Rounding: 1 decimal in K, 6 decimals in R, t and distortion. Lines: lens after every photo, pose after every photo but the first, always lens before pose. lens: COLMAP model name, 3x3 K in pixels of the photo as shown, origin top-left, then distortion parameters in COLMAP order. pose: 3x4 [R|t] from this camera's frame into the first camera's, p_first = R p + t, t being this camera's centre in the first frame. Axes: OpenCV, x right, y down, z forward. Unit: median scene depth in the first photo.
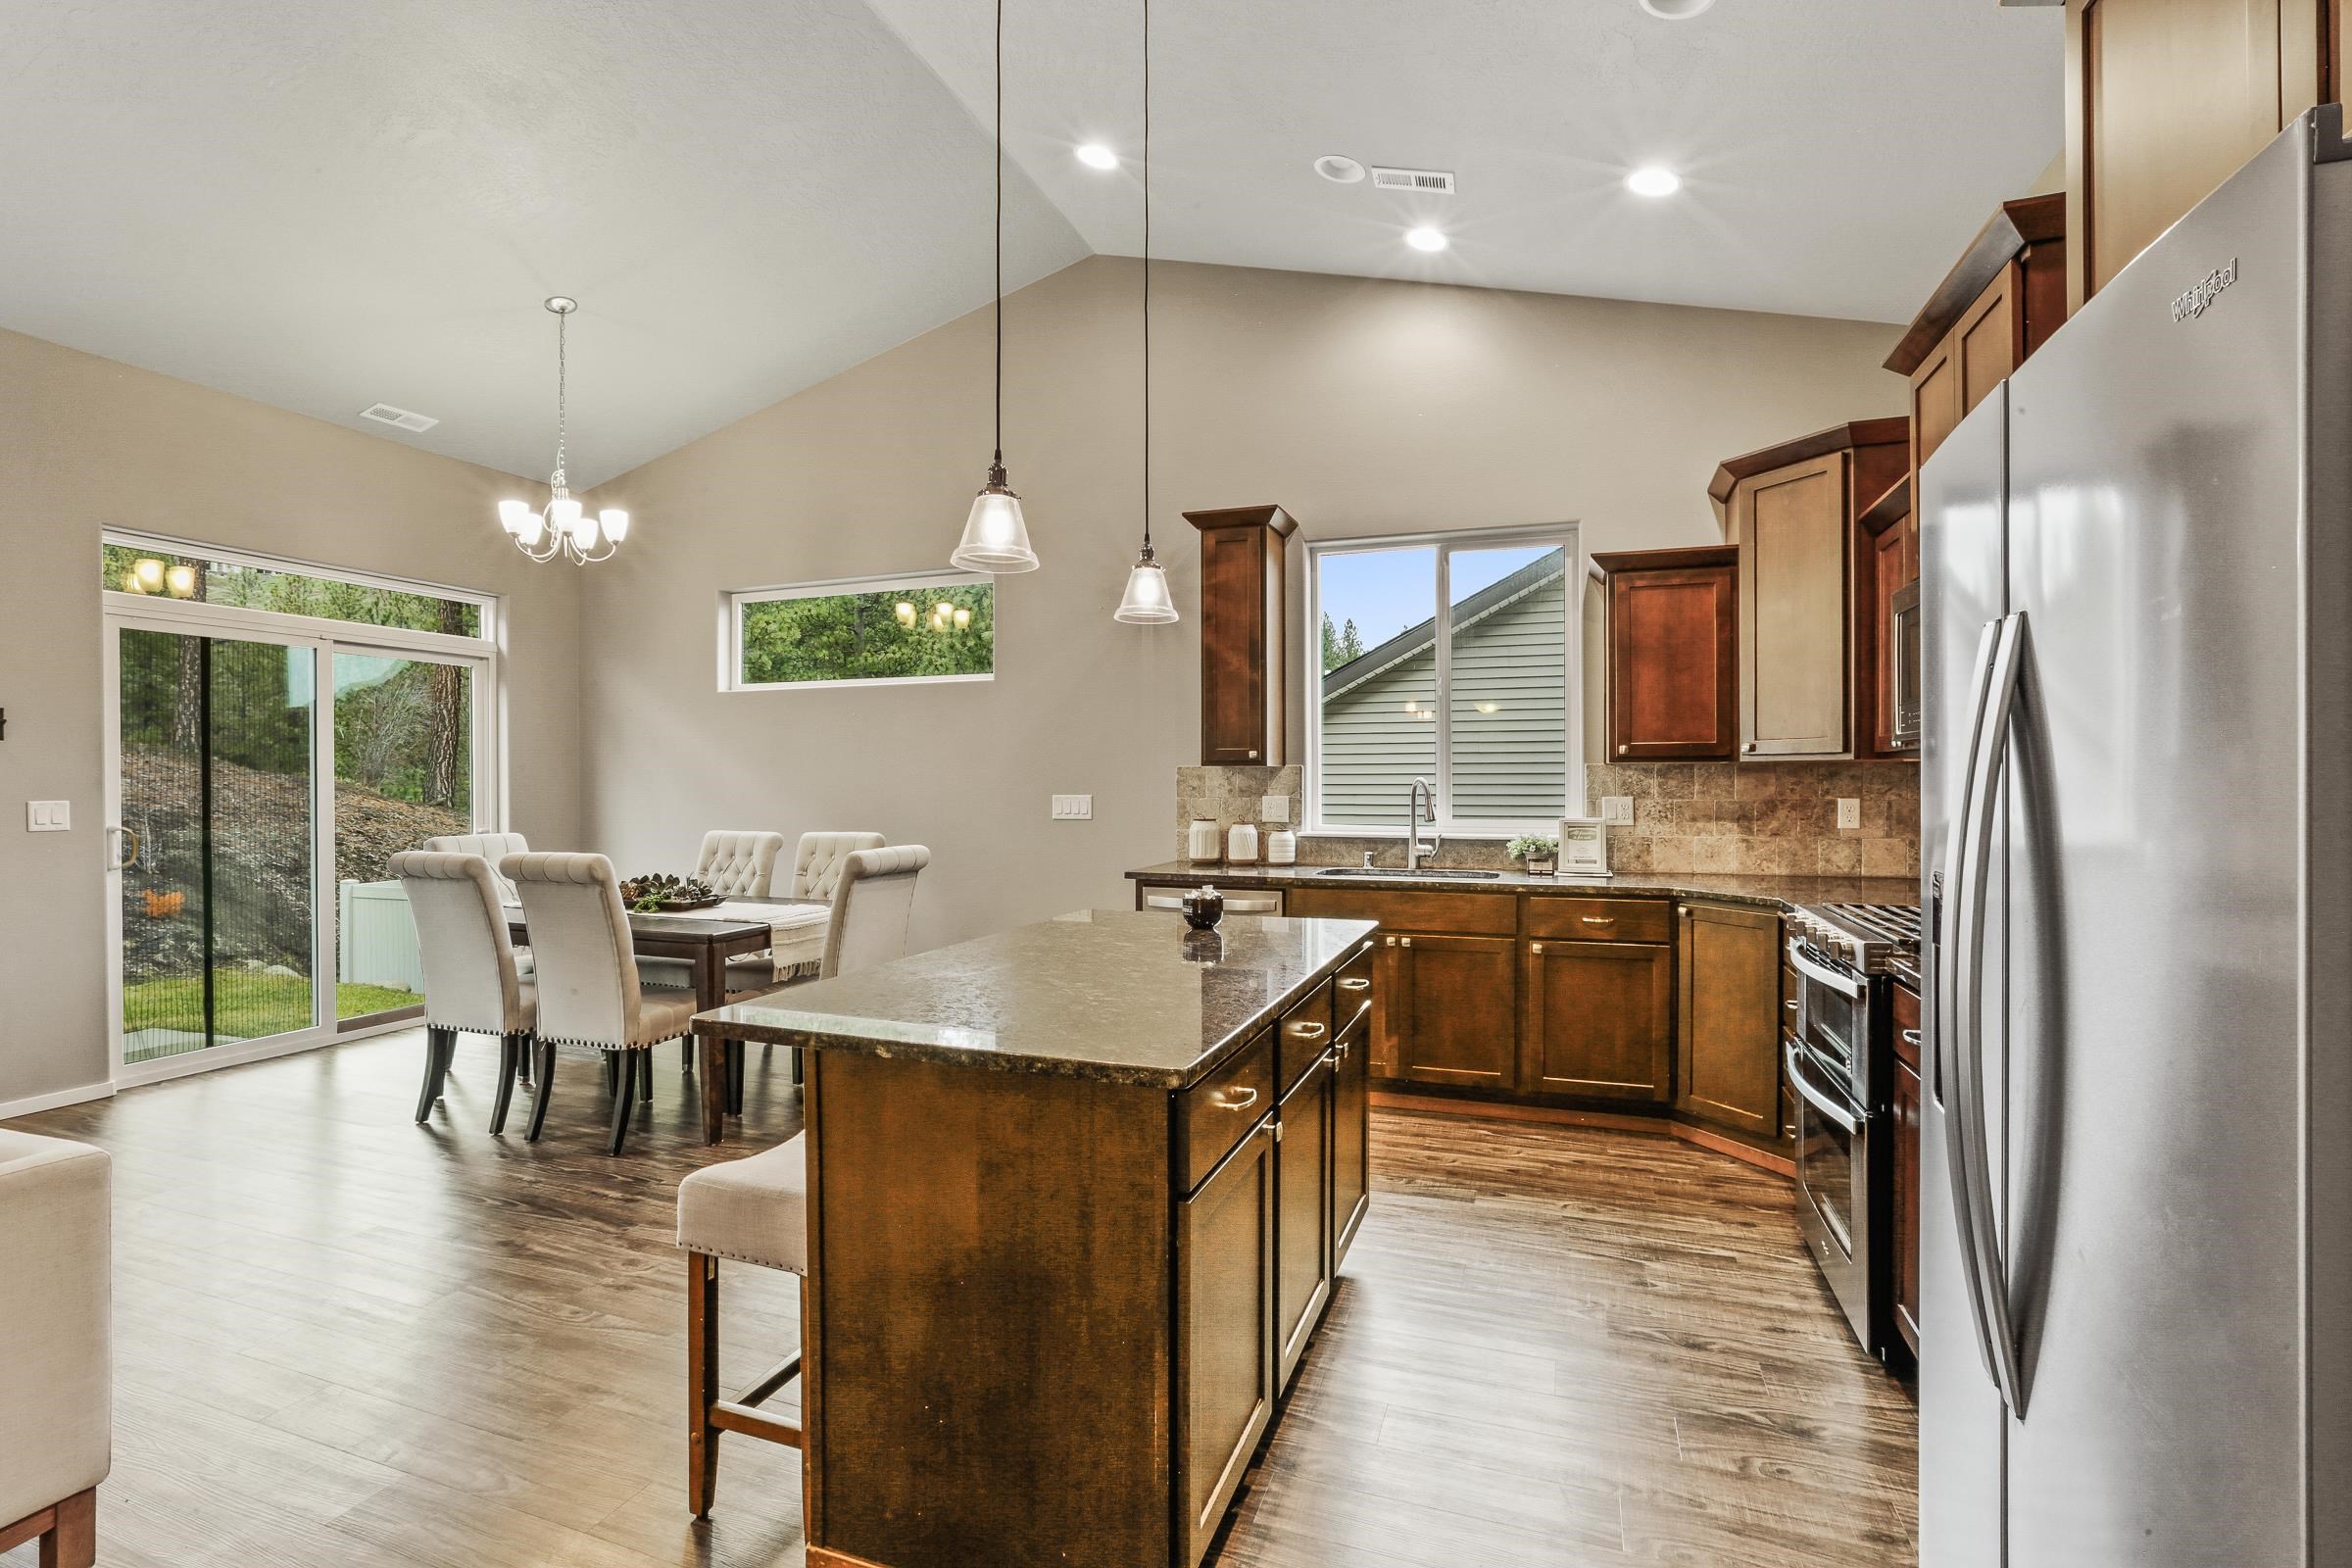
lens RADIAL K [[1071.9, 0, 1190.2], [0, 1071.9, 783.7], [0, 0, 1]] dist [-0.040425, 0.013934]
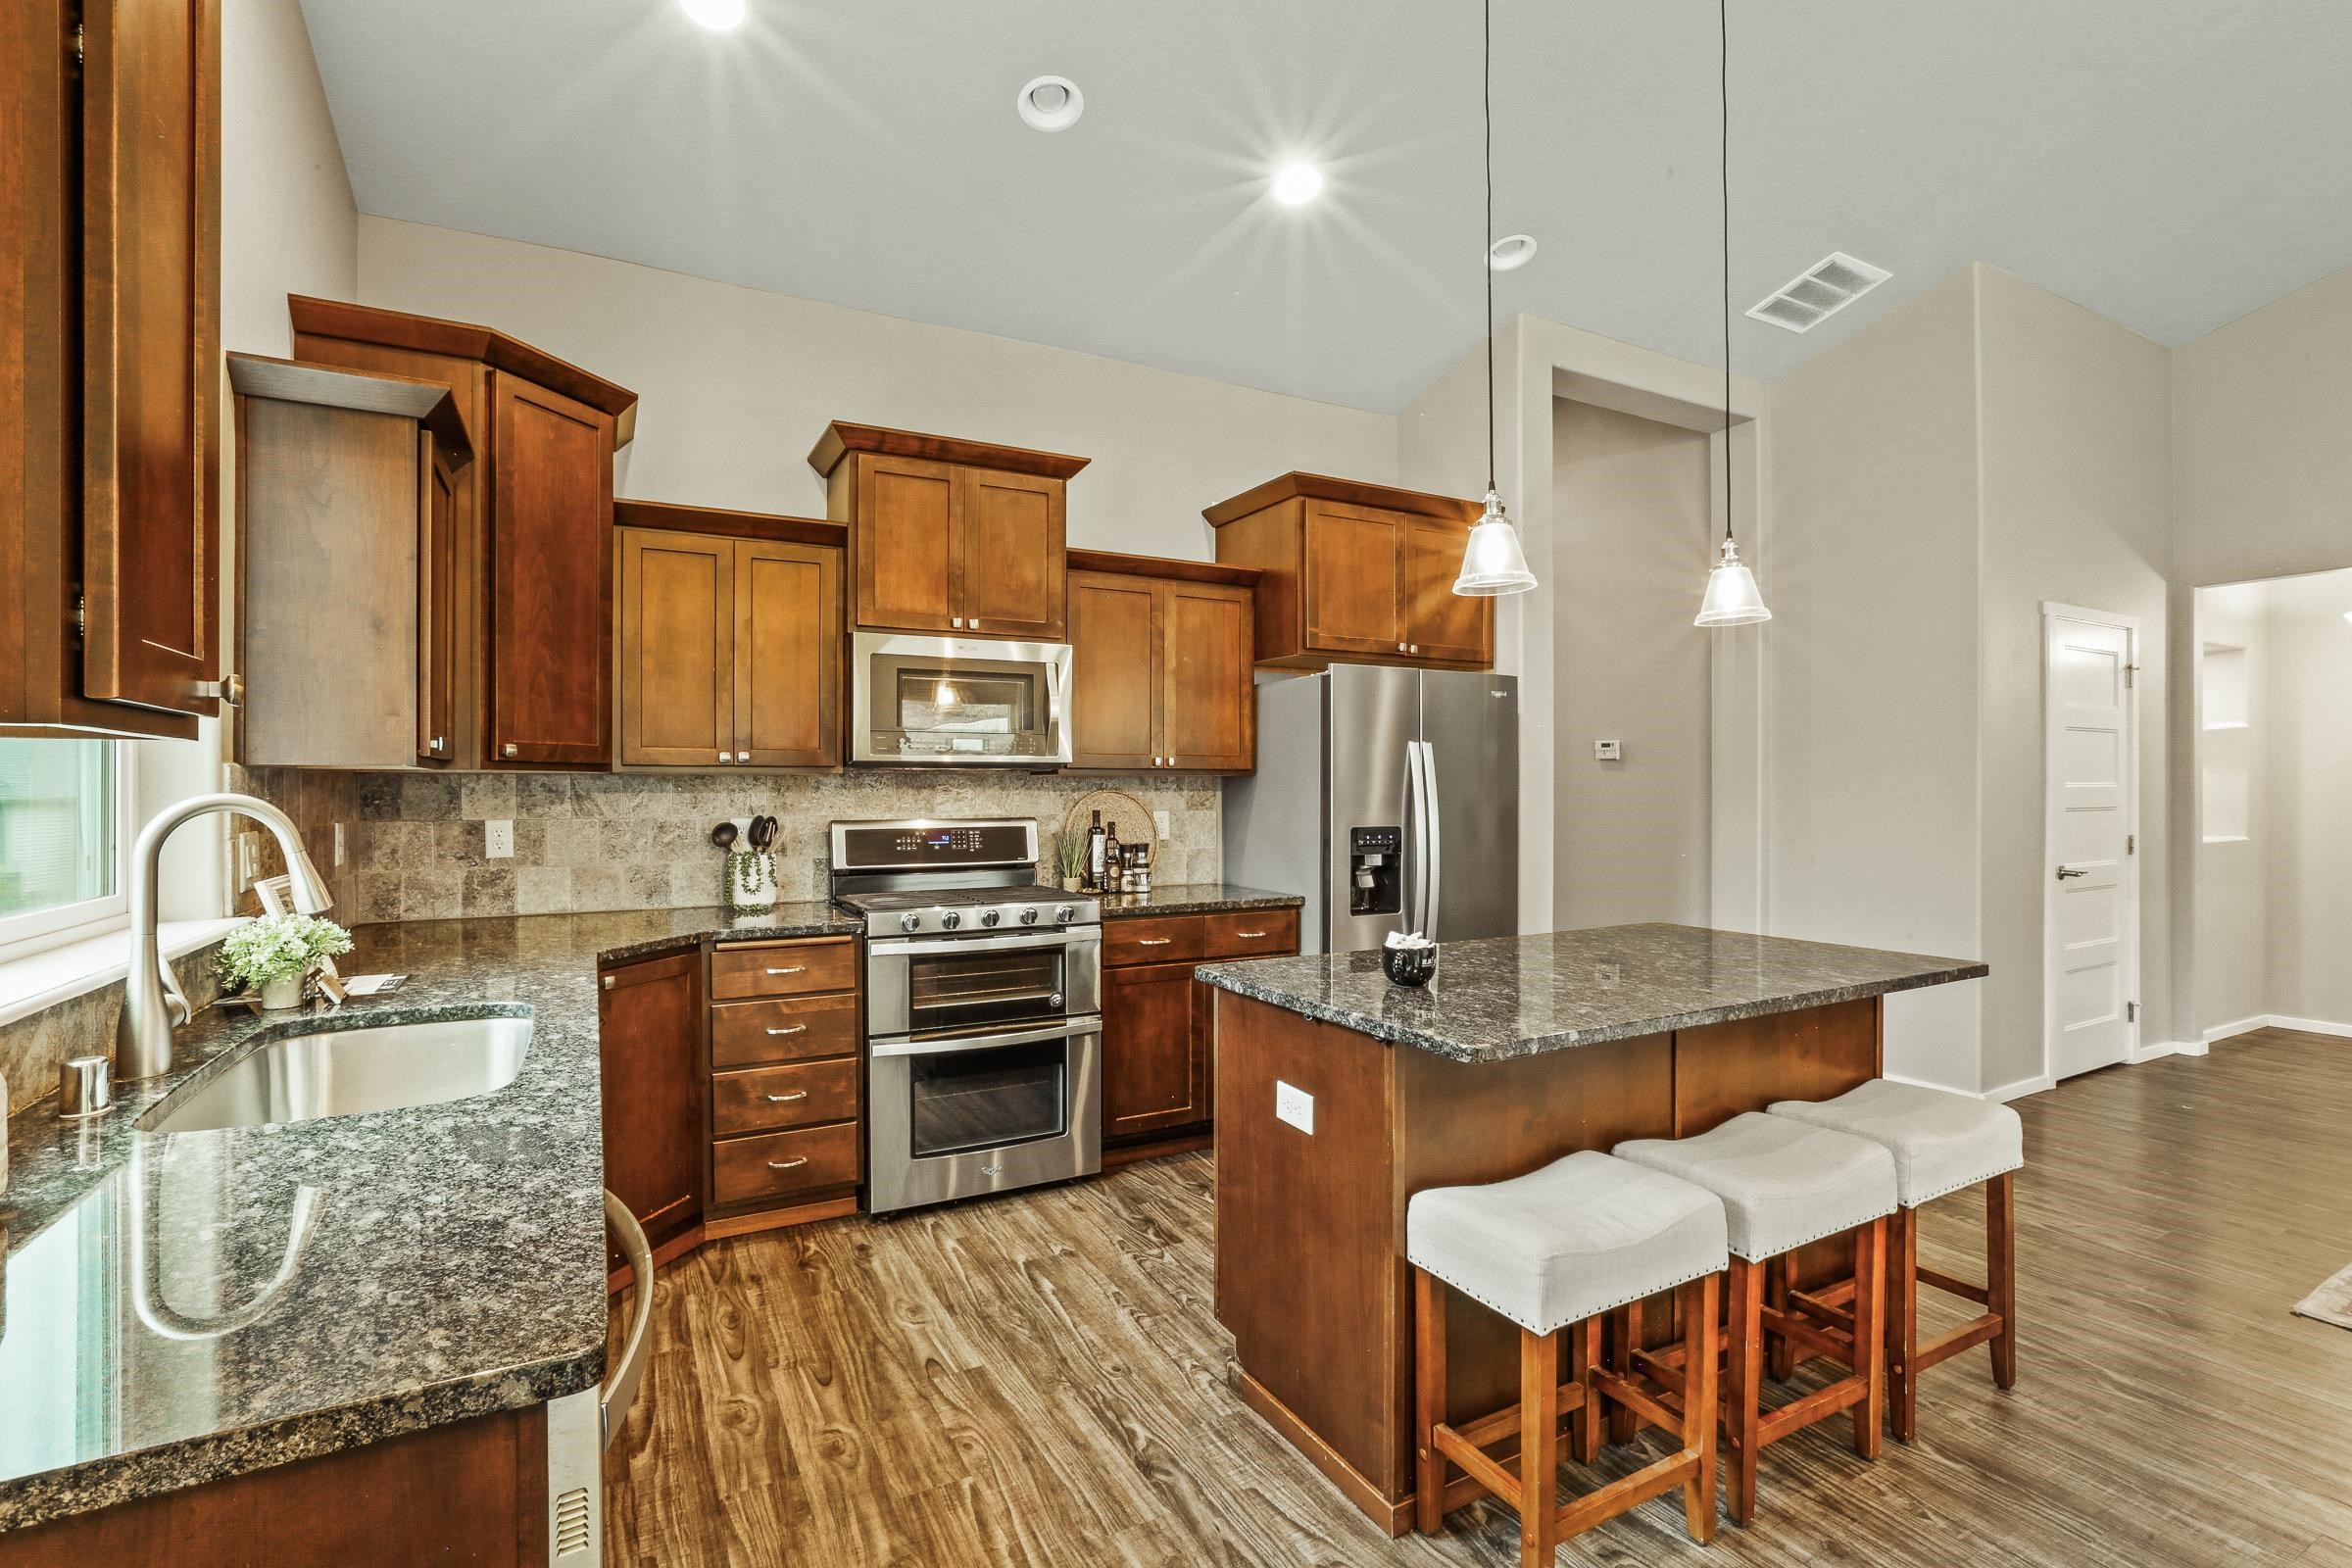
lens RADIAL K [[1071.9, 0, 1190.2], [0, 1071.9, 783.7], [0, 0, 1]] dist [-0.040425, 0.013934]
pose [[-0.742525, 0.016561, 0.669614, -0.313164], [0.020789, 0.999782, -0.001675, 0.008832], [-0.669496, 0.012677, -0.742708, 1.413167]]
